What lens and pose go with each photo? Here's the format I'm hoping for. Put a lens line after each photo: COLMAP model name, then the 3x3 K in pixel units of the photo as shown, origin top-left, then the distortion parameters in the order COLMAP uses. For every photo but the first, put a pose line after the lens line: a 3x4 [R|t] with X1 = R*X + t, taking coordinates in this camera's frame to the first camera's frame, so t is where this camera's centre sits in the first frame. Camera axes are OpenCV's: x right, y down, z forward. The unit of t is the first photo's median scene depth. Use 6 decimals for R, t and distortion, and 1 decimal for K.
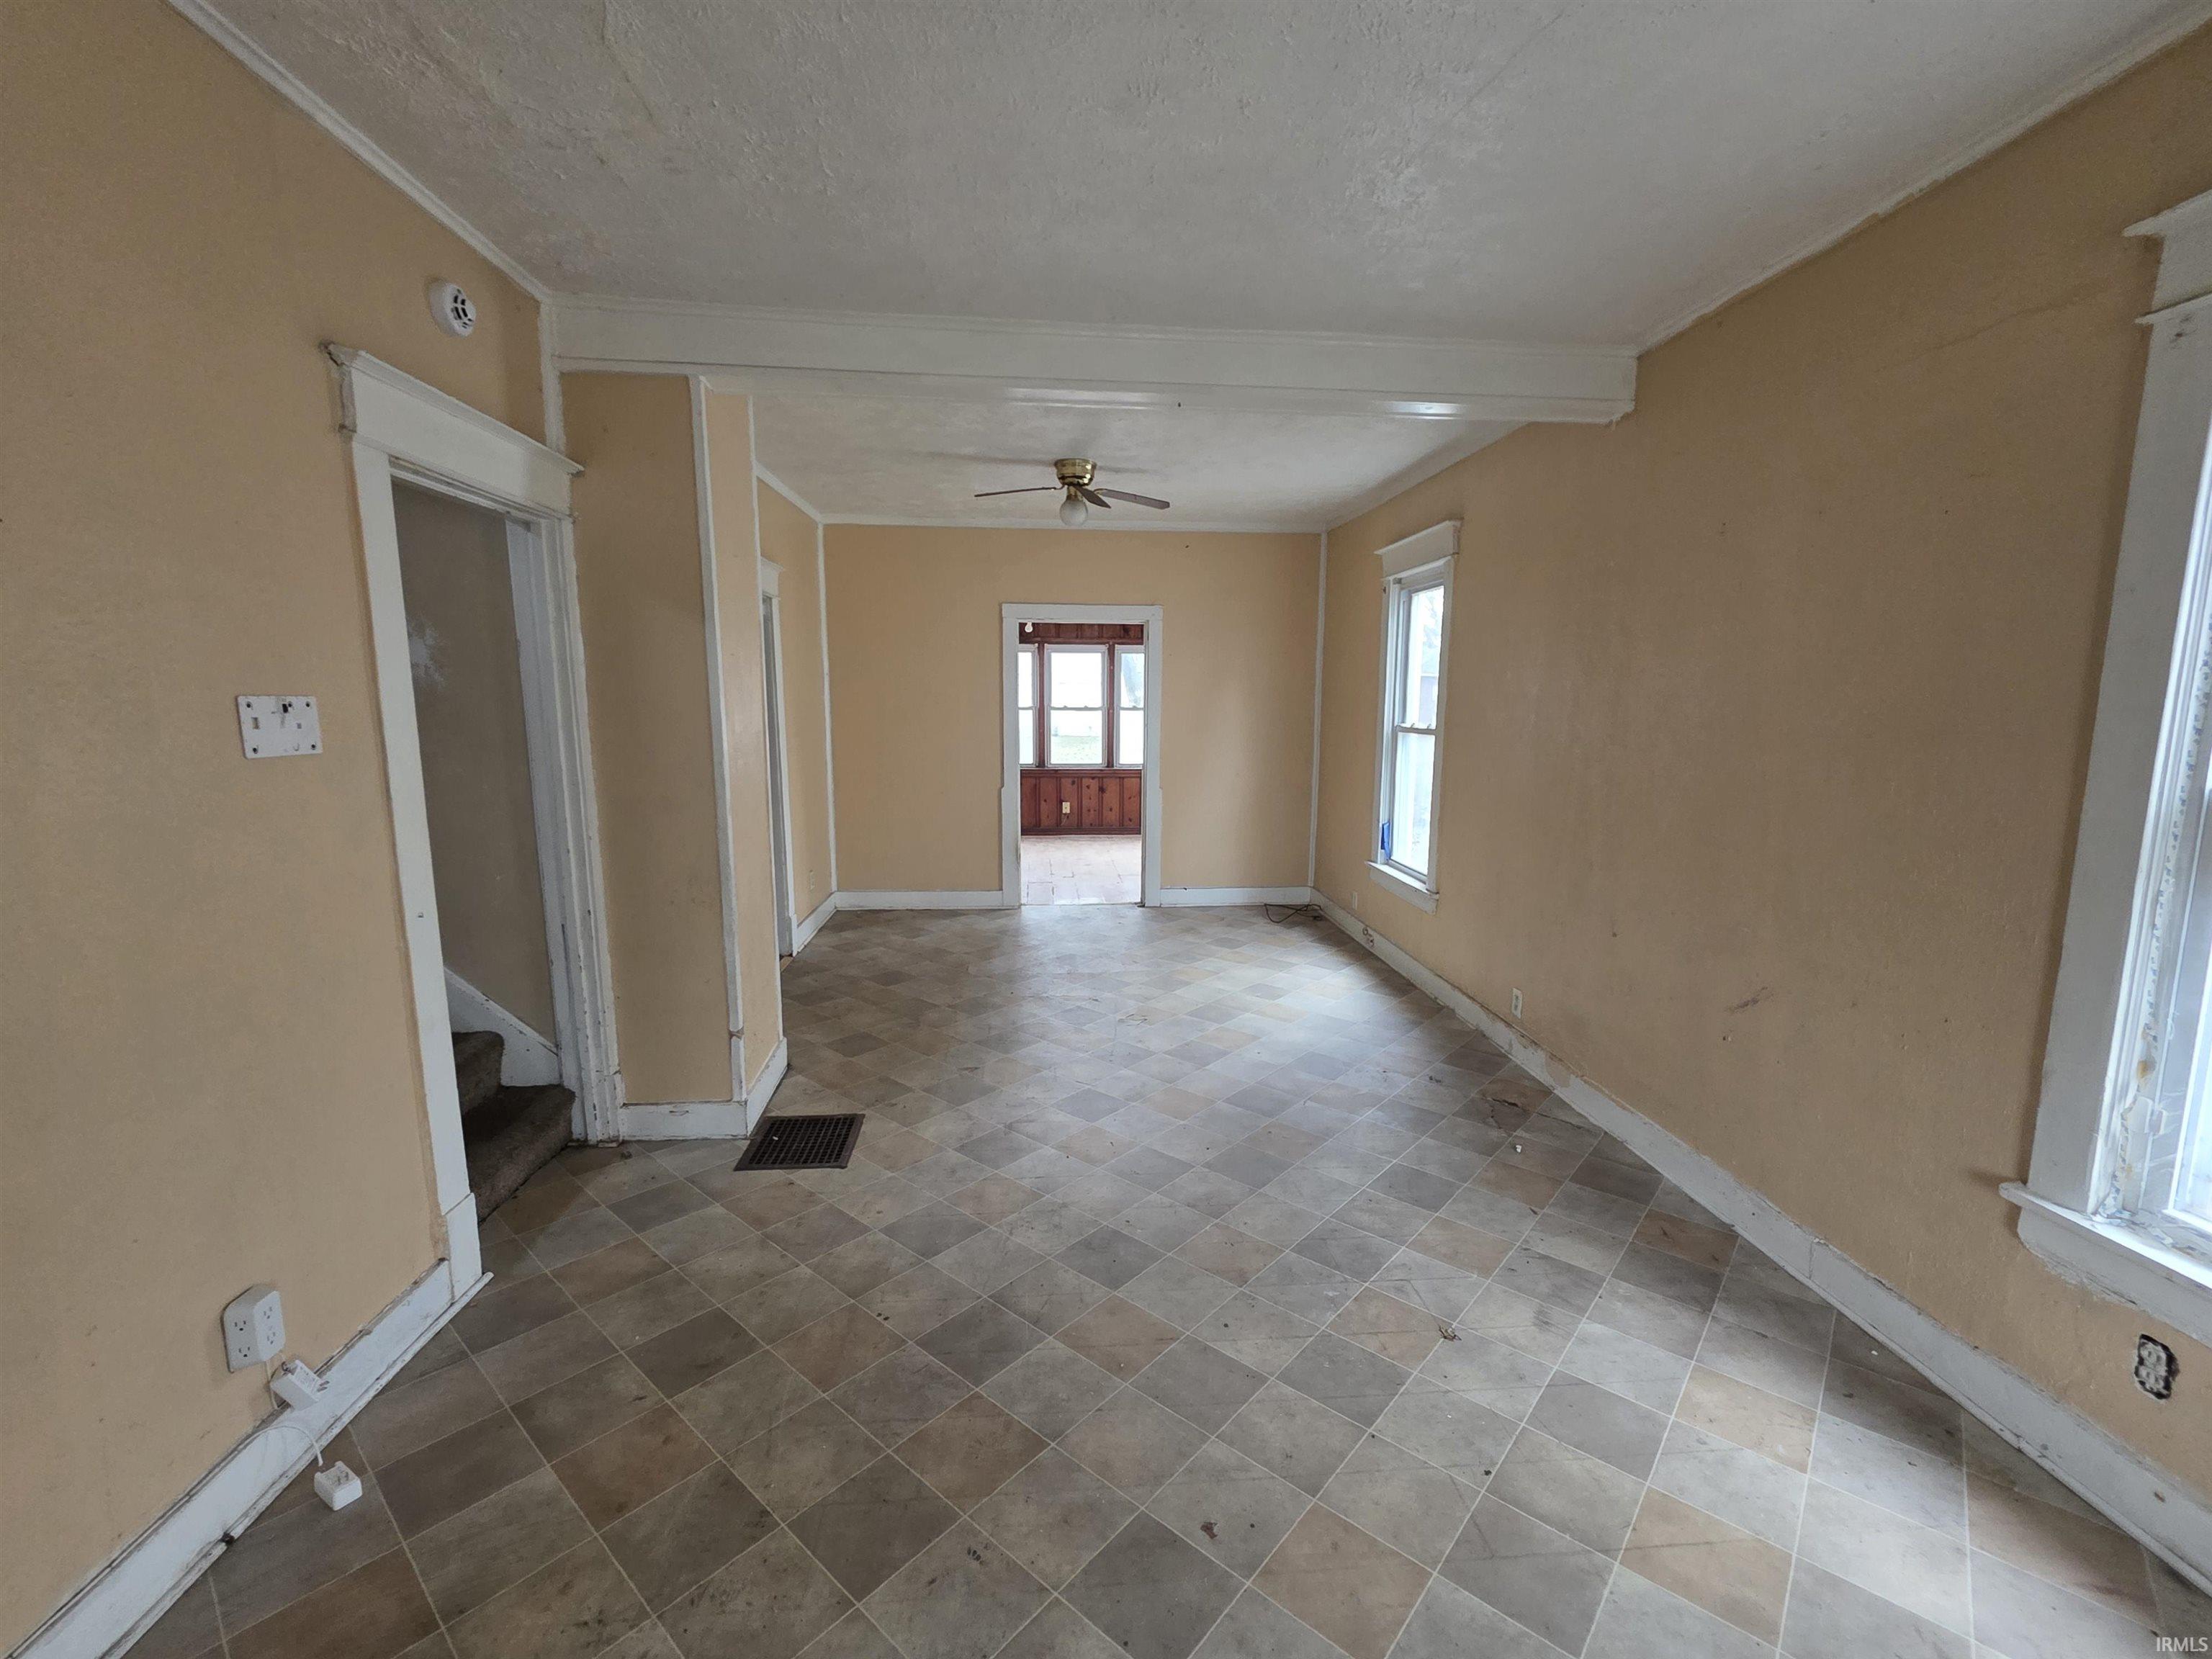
lens RADIAL K [[938.4, 0, 1108.8], [0, 938.4, 833.0], [0, 0, 1]] dist [0.000837, 0.000207]
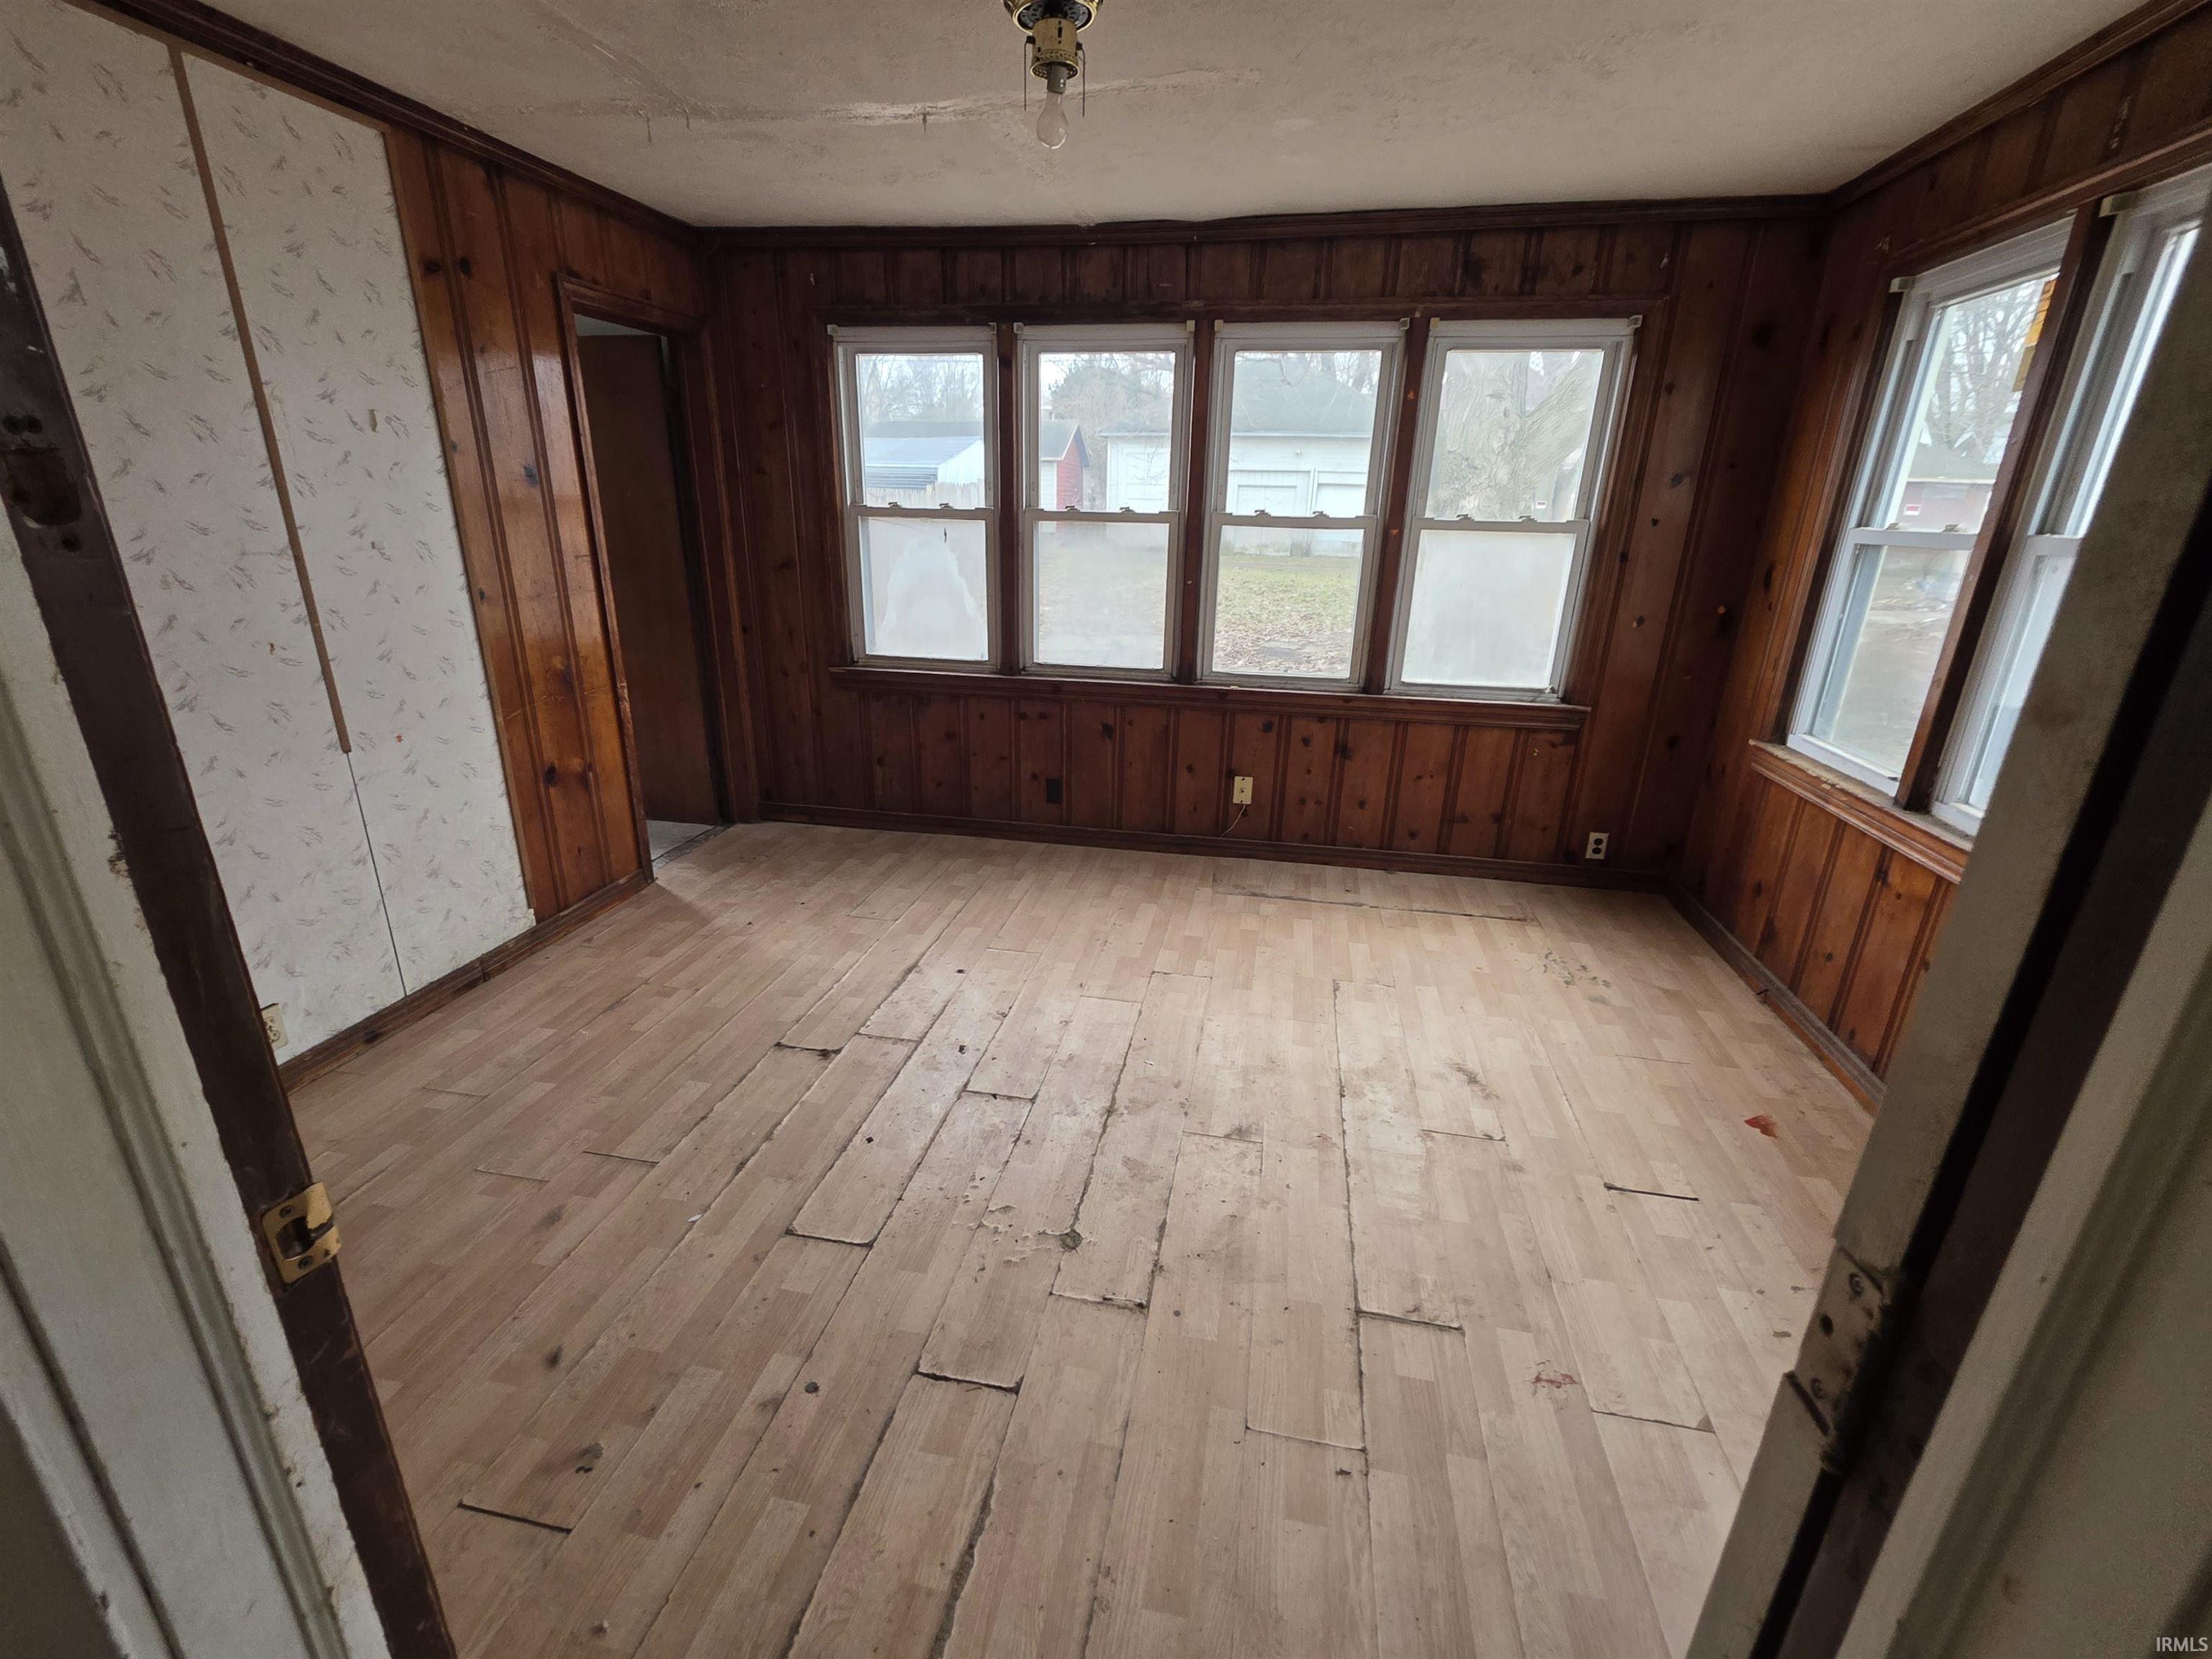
lens RADIAL K [[938.4, 0, 1109.7], [0, 938.4, 828.9], [0, 0, 1]] dist [0.000837, 0.000207]
pose [[0.969956, 0.094373, -0.224229, -0.010779], [-0.050716, 0.979882, 0.193029, -0.082623], [0.237935, -0.175857, 0.955228, 0.619009]]
